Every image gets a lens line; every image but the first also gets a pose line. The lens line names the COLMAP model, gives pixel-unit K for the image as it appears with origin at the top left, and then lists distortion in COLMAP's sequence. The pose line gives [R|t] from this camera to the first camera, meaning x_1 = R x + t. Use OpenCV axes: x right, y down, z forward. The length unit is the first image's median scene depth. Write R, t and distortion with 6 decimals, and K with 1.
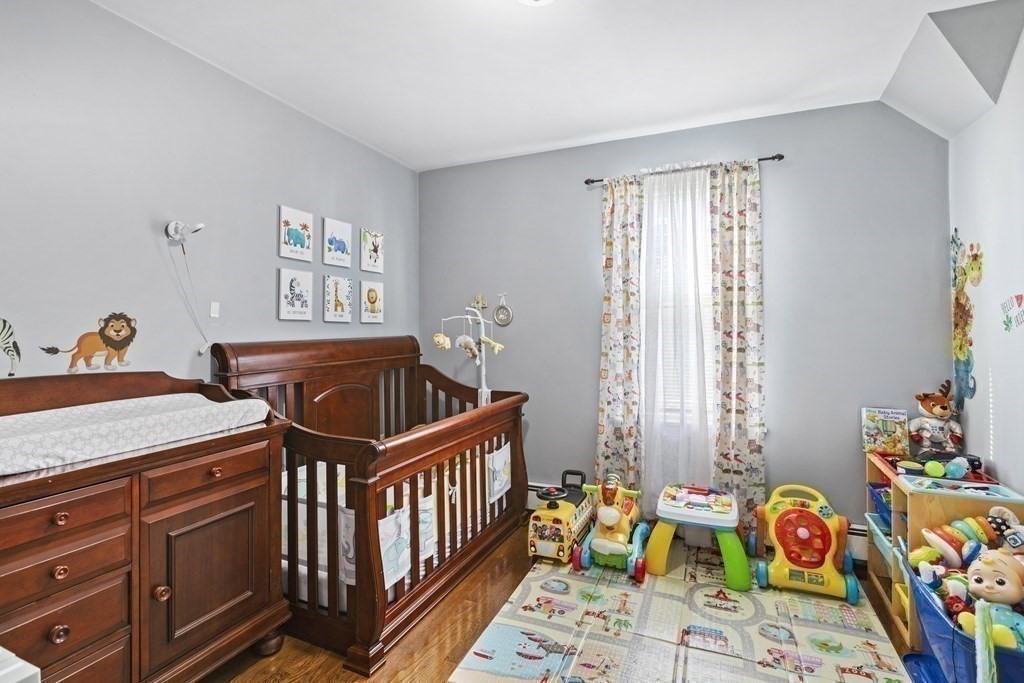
lens RADIAL K [[493.1, 0, 511.3], [0, 493.1, 337.9], [0, 0, 1]] dist [-0.003624, 0.000027]
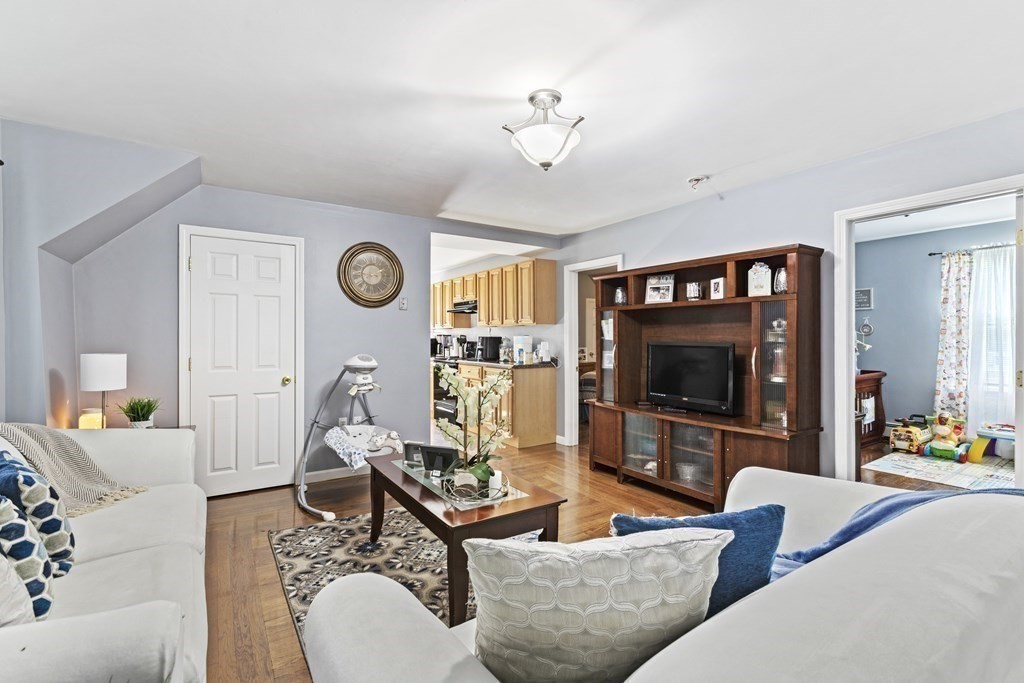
lens RADIAL K [[464.0, 0, 515.0], [0, 464.0, 342.4], [0, 0, 1]] dist [0.004245, 0.000133]
pose [[0.844166, 0.009221, -0.536003, -0.220530], [-0.006187, 0.999953, 0.007458, -0.003457], [0.536047, -0.002979, 0.844183, -1.302759]]
